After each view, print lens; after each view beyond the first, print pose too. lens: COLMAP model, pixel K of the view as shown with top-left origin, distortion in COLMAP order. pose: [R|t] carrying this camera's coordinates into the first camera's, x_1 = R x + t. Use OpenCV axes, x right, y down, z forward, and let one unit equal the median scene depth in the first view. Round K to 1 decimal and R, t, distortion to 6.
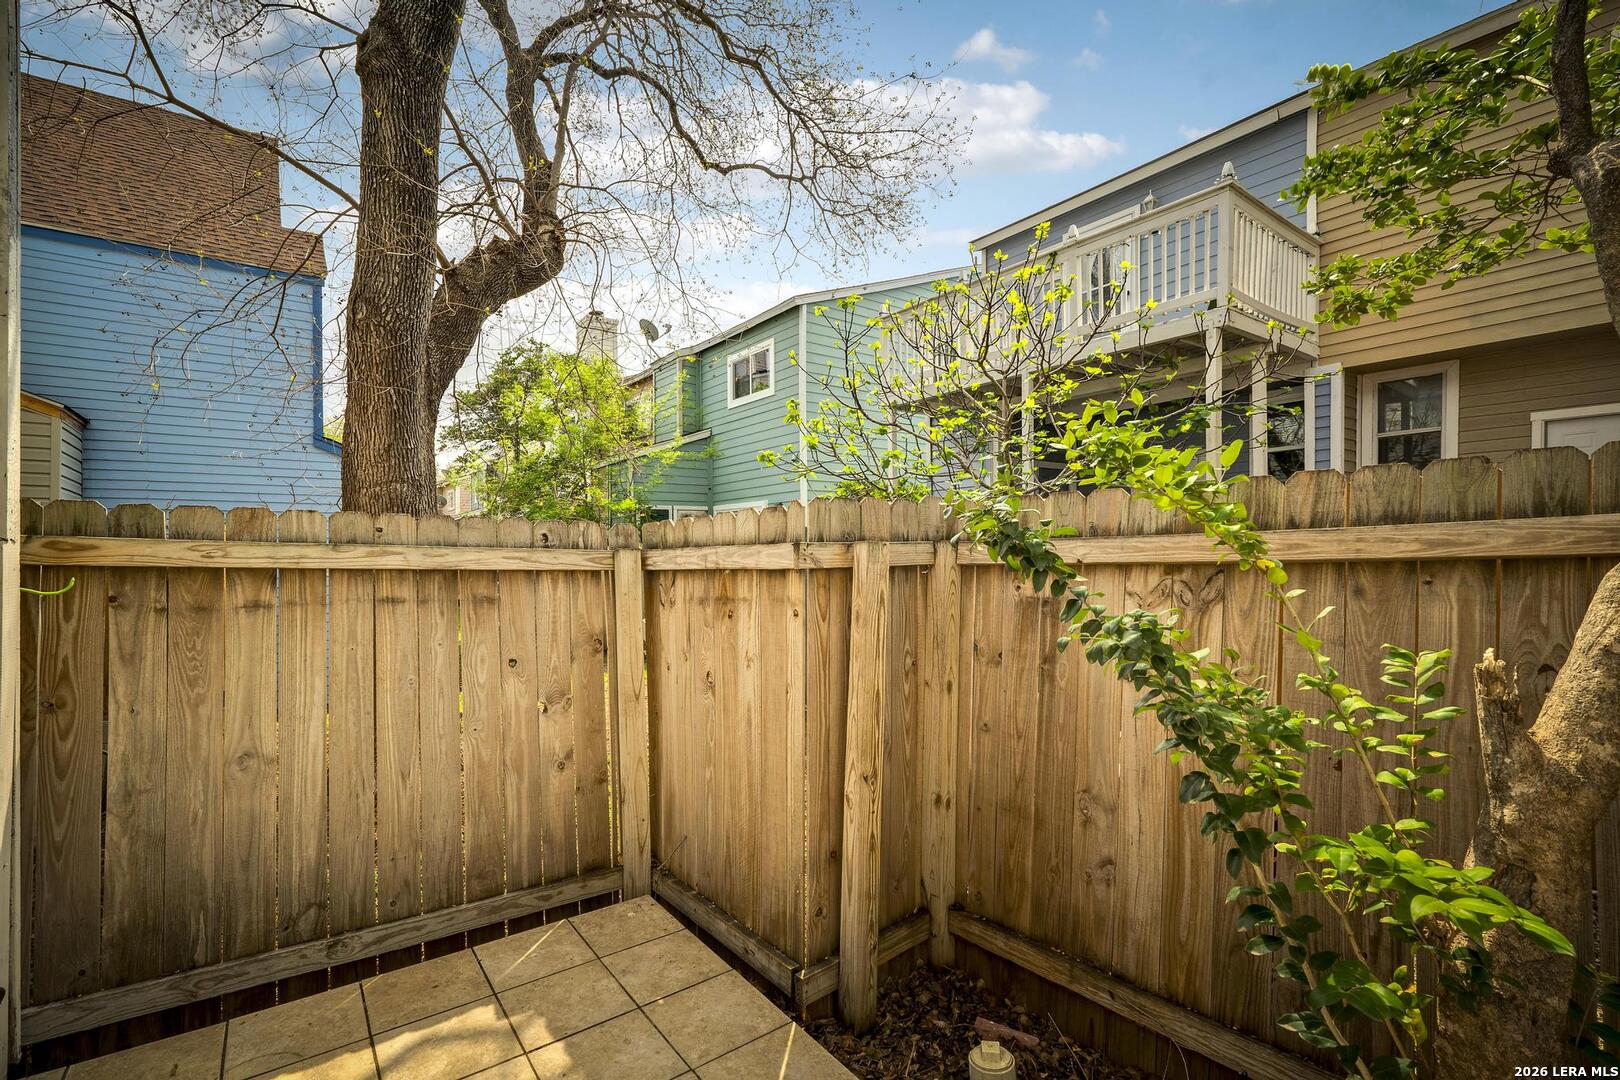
lens RADIAL K [[727.1, 0, 801.0], [0, 727.1, 550.0], [0, 0, 1]] dist [-0.008052, 0.001103]
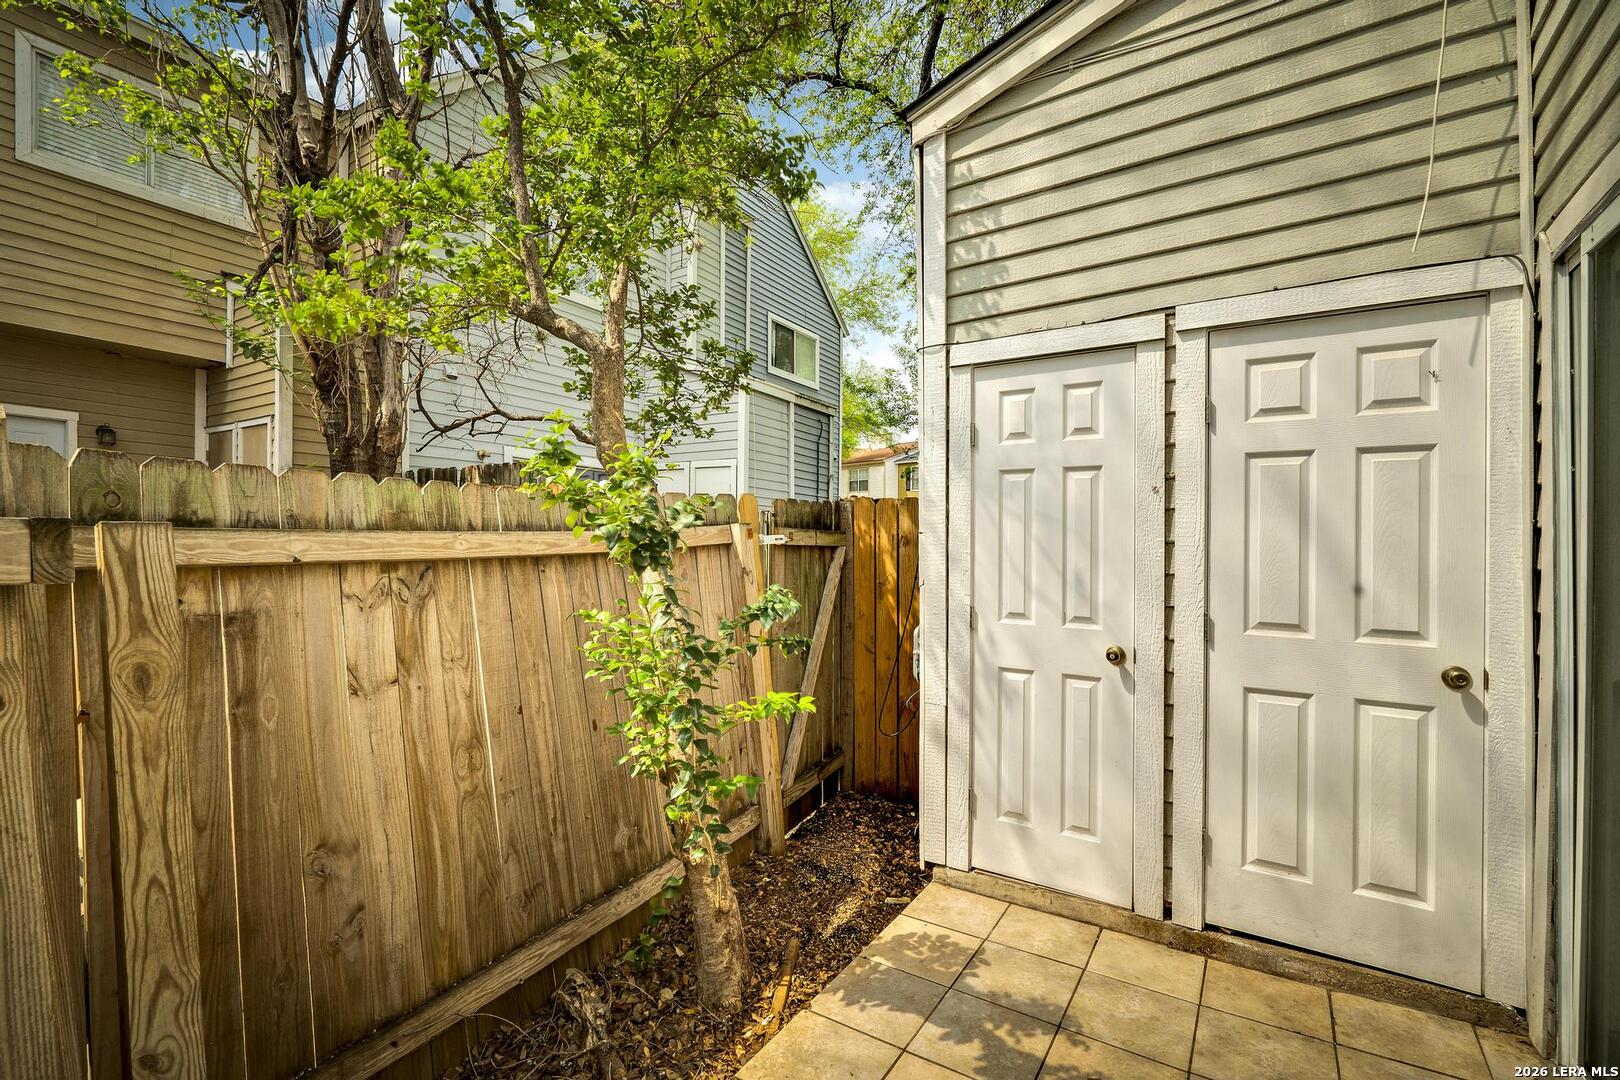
lens RADIAL K [[727.1, 0, 792.9], [0, 727.1, 542.4], [0, 0, 1]] dist [-0.008052, 0.001103]
pose [[-0.355560, 0.018082, 0.934478, -0.571315], [-0.000379, 0.999810, -0.019491, 0.012300], [-0.934653, -0.007285, -0.355486, 0.833770]]
